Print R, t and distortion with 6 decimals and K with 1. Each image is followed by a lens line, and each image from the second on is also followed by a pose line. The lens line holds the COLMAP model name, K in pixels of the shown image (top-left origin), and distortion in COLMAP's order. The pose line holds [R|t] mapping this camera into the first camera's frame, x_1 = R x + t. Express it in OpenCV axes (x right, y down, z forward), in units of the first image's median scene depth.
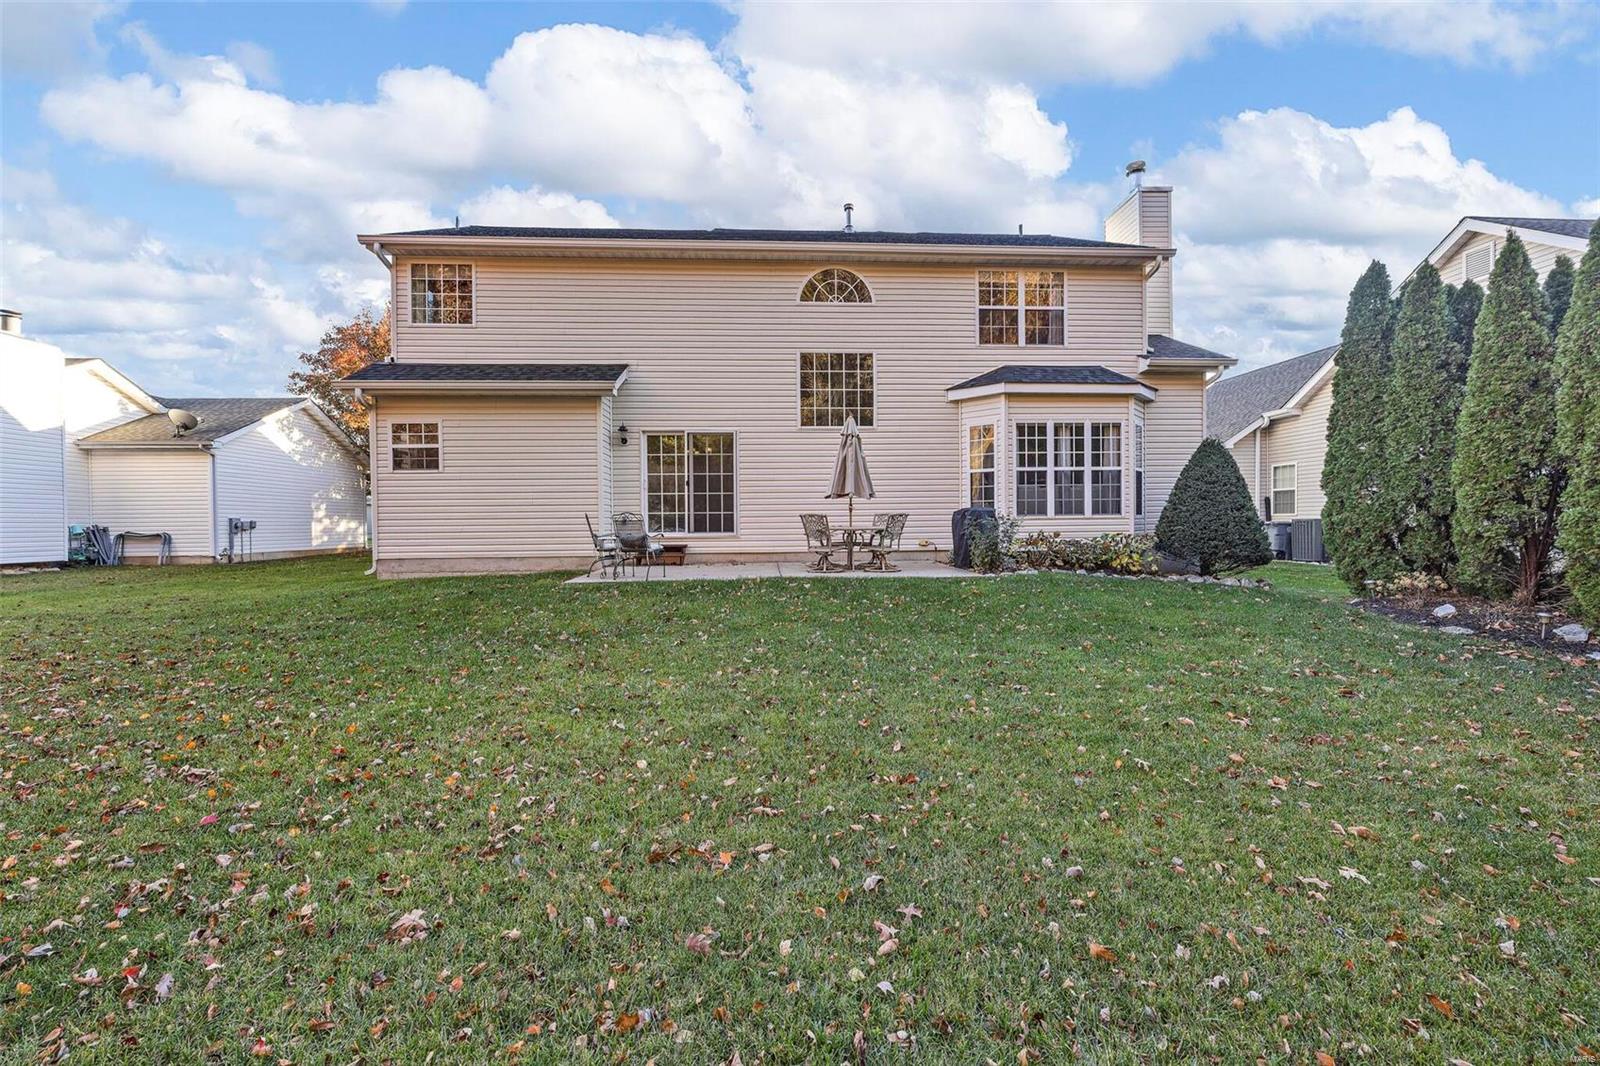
lens RADIAL K [[658.1, 0, 798.4], [0, 658.1, 535.5], [0, 0, 1]] dist [-0.003522, -0.000737]
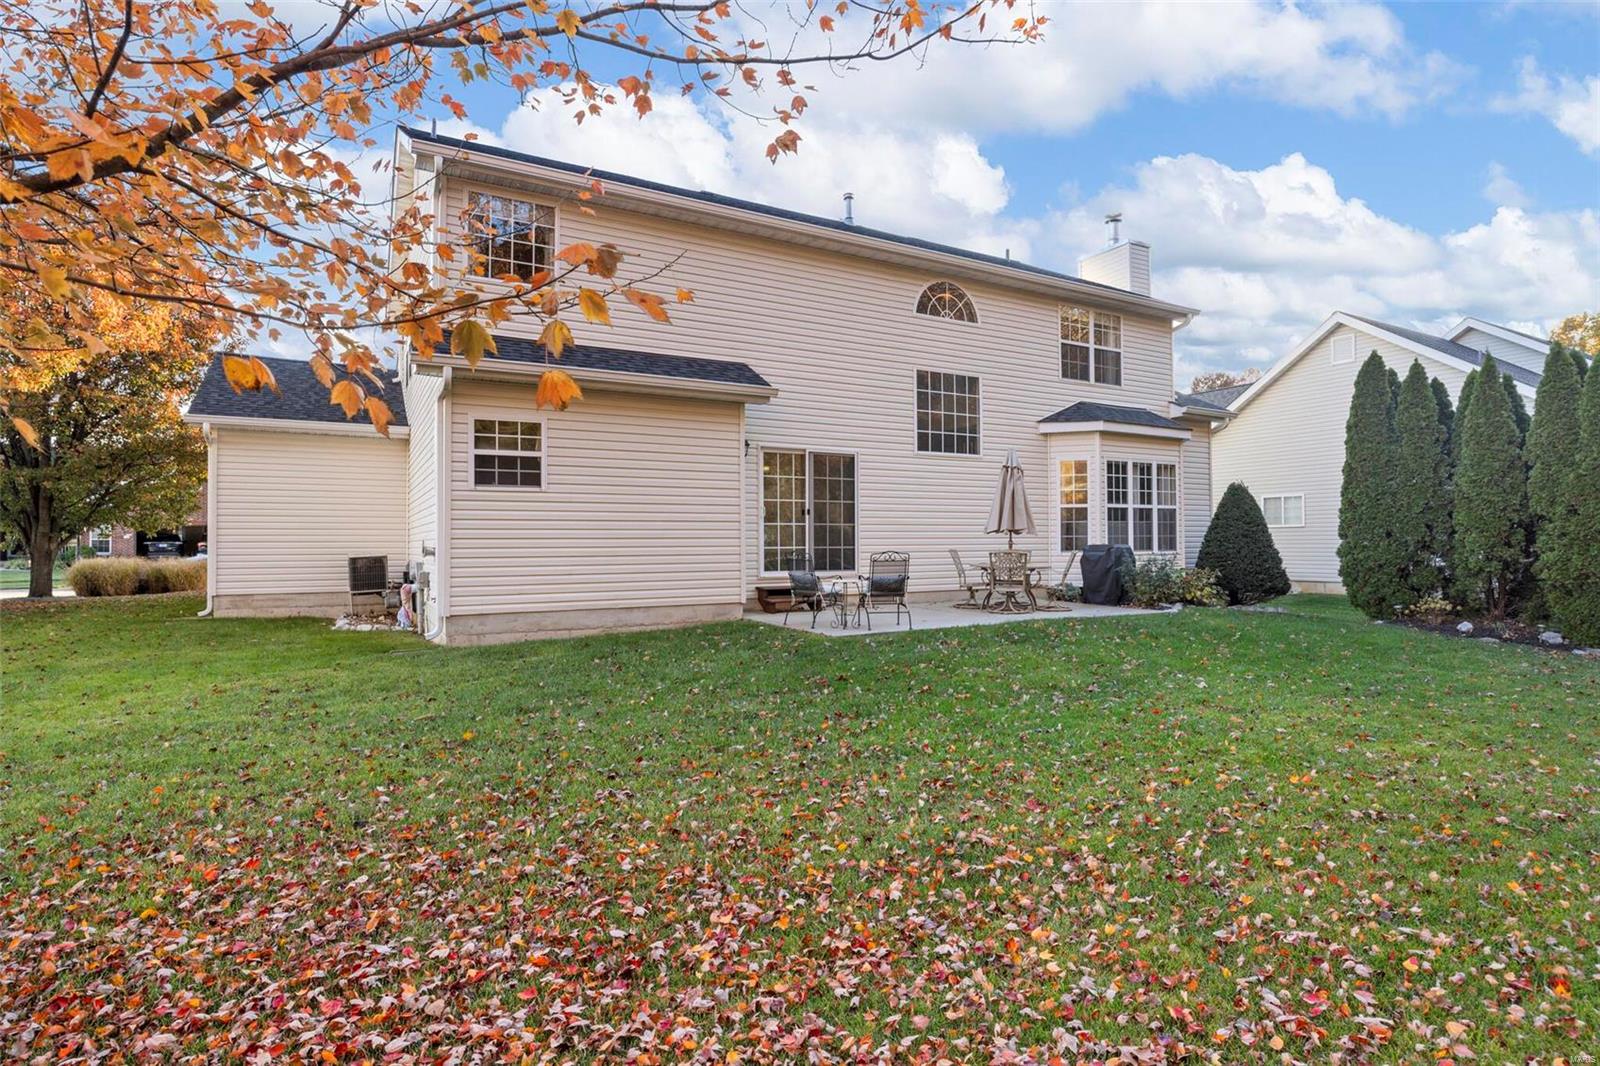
lens RADIAL K [[841.6, 0, 793.4], [0, 841.6, 534.5], [0, 0, 1]] dist [-0.005957, -0.002090]
pose [[0.892761, 0.009569, 0.450430, -0.670146], [0.004585, 0.999530, -0.030322, -0.018563], [-0.450508, 0.029135, 0.892297, 0.057094]]
